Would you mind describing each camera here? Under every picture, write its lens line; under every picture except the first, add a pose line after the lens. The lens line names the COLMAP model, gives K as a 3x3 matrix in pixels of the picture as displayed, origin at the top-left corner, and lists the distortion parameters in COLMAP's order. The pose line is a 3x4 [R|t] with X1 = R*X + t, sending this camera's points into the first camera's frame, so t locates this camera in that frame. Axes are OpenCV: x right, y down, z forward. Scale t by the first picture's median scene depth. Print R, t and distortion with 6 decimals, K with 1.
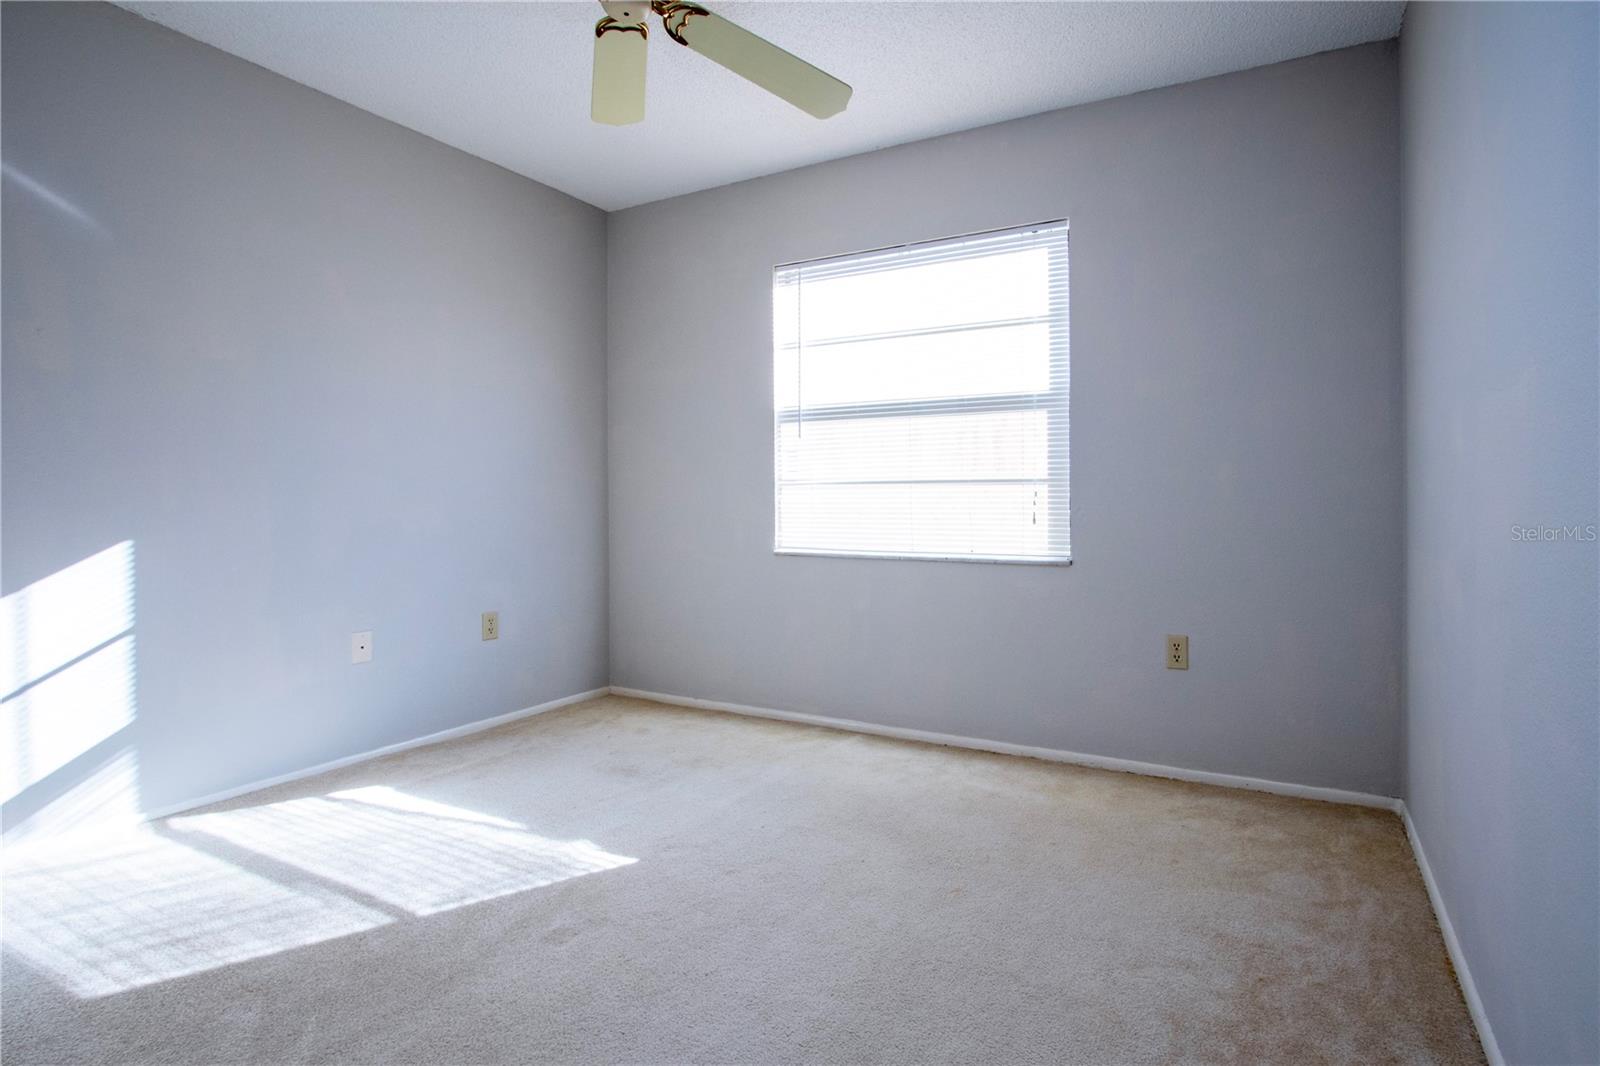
lens RADIAL K [[791.7, 0, 801.7], [0, 791.7, 516.1], [0, 0, 1]] dist [-0.012545, 0.000026]
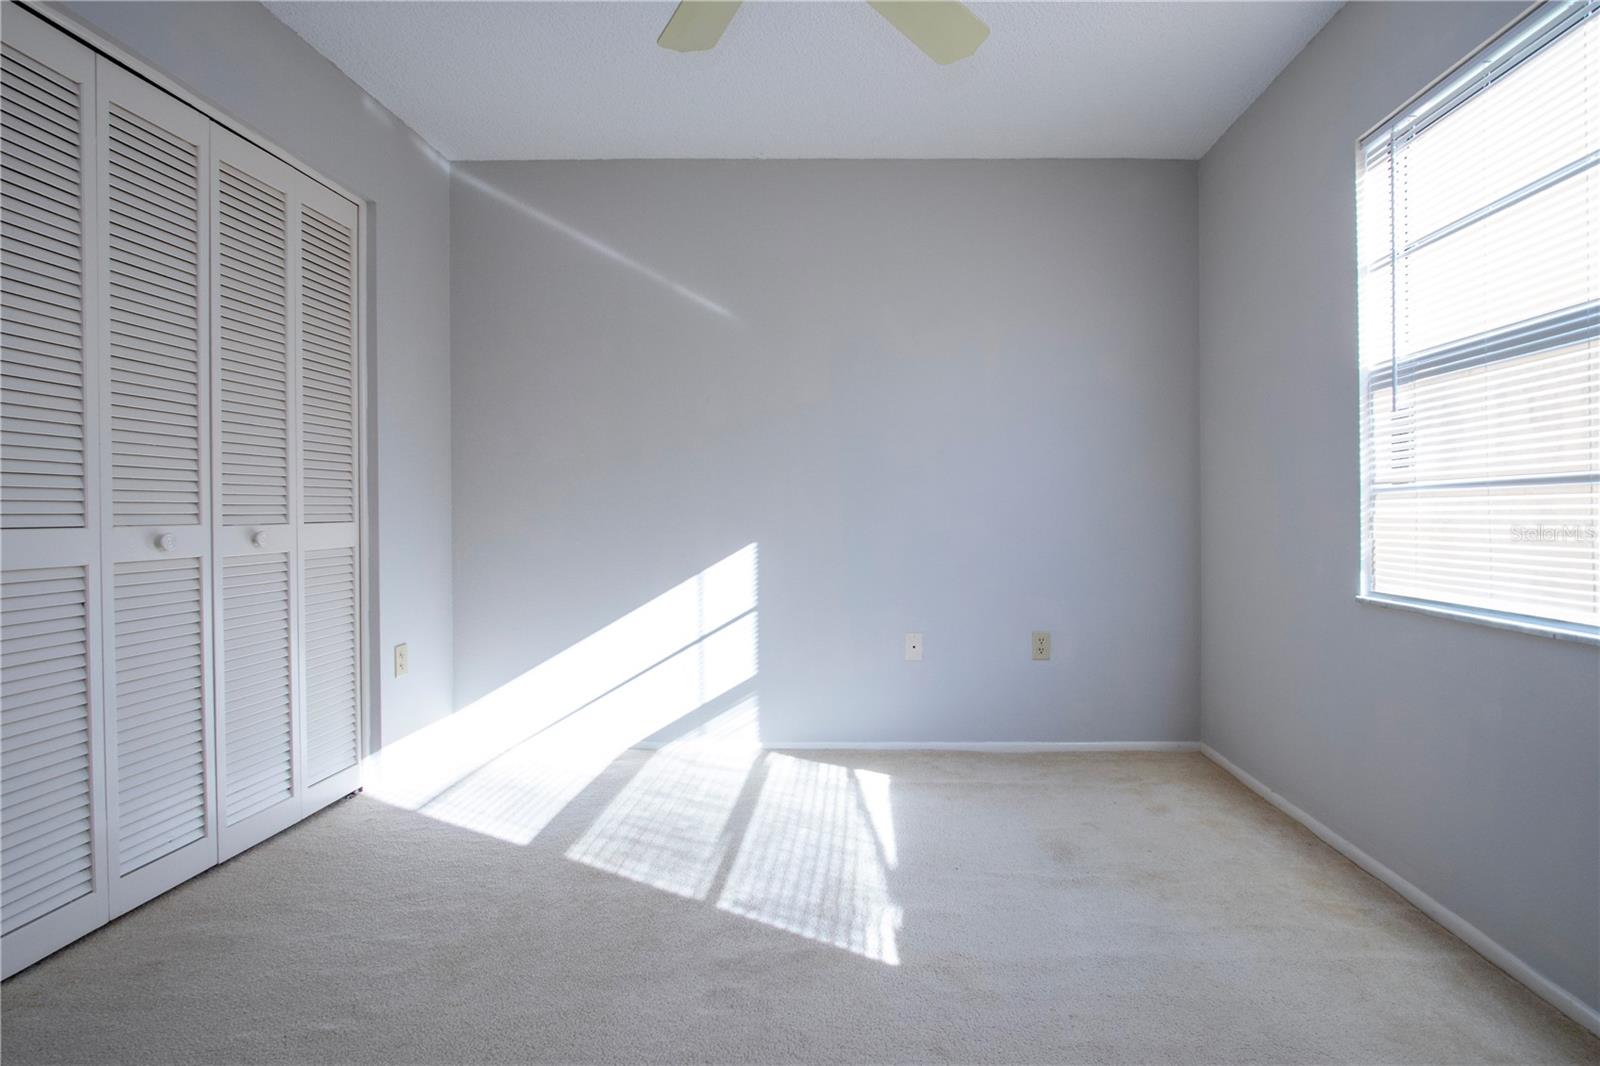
lens RADIAL K [[723.7, 0, 800.4], [0, 723.7, 520.8], [0, 0, 1]] dist [-0.017021, 0.000237]
pose [[0.514535, 0.009966, -0.857411, 0.278613], [-0.017823, 0.999841, 0.000926, -0.010686], [0.857284, 0.014805, 0.514631, 0.407420]]
